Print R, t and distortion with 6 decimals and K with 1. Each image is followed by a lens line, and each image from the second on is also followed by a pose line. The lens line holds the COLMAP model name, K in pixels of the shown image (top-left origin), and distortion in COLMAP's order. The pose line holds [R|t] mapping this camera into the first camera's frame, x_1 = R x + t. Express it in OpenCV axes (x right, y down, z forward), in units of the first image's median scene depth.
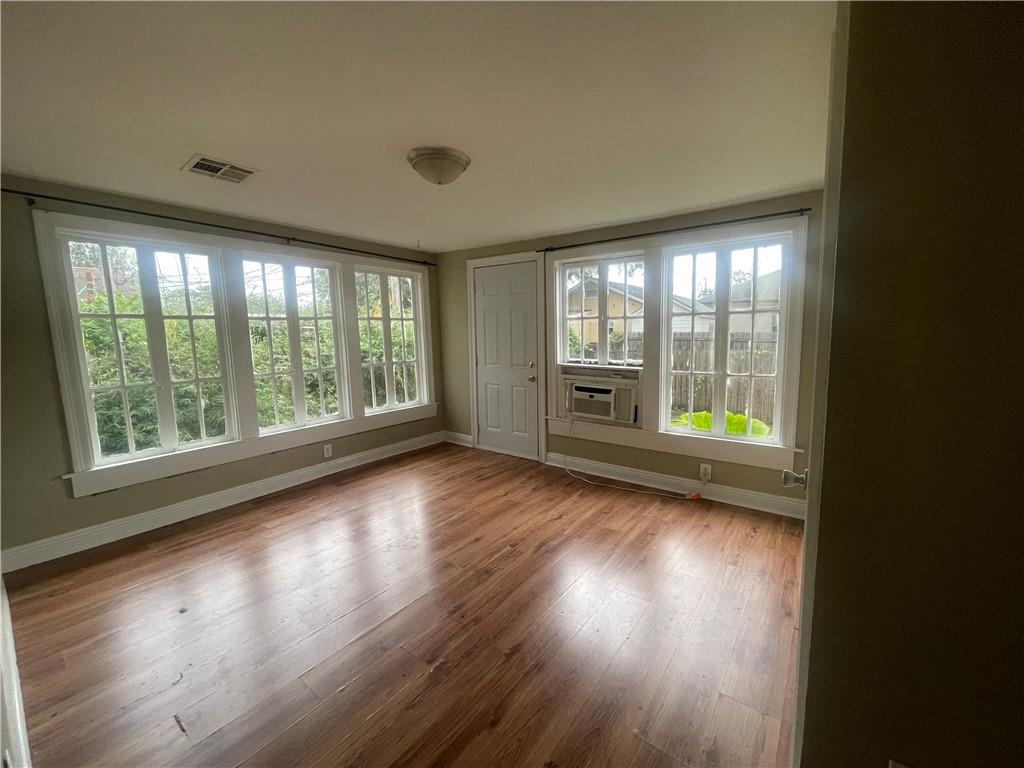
lens RADIAL K [[417.8, 0, 509.3], [0, 417.8, 380.5], [0, 0, 1]] dist [-0.000392, -0.000065]
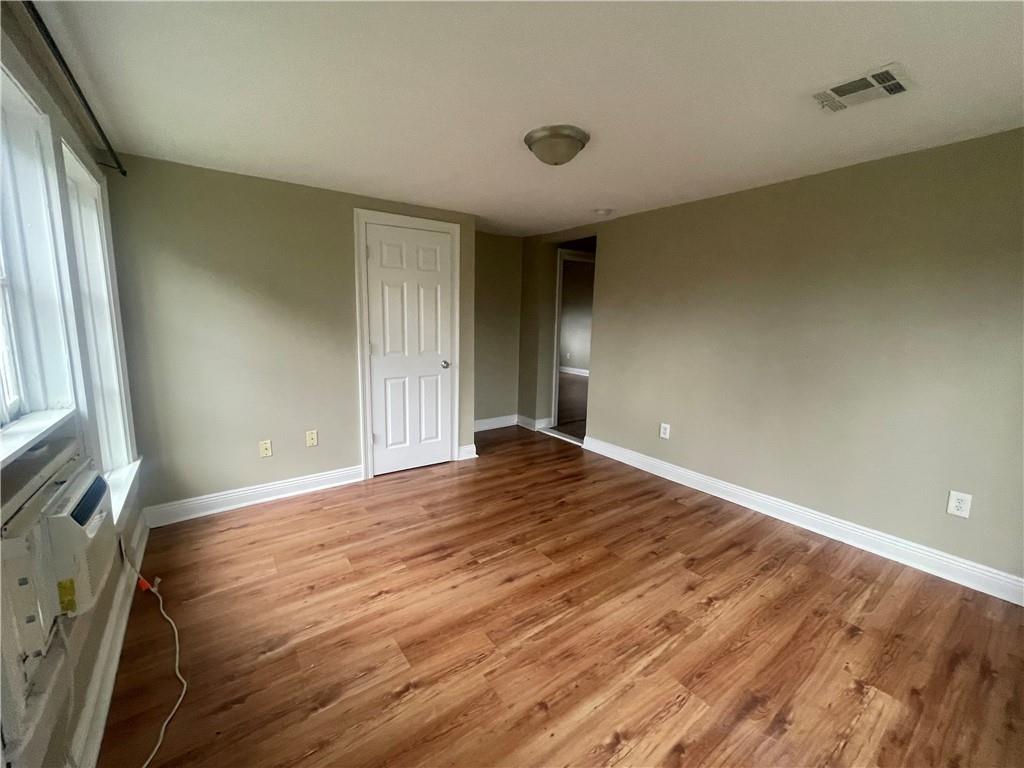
lens RADIAL K [[417.8, 0, 509.3], [0, 417.8, 380.5], [0, 0, 1]] dist [-0.000392, -0.000065]
pose [[-0.958264, -0.042618, 0.282689, -0.226905], [0.034974, 0.963922, 0.263877, -0.157173], [-0.283736, 0.262751, -0.922202, 1.303743]]
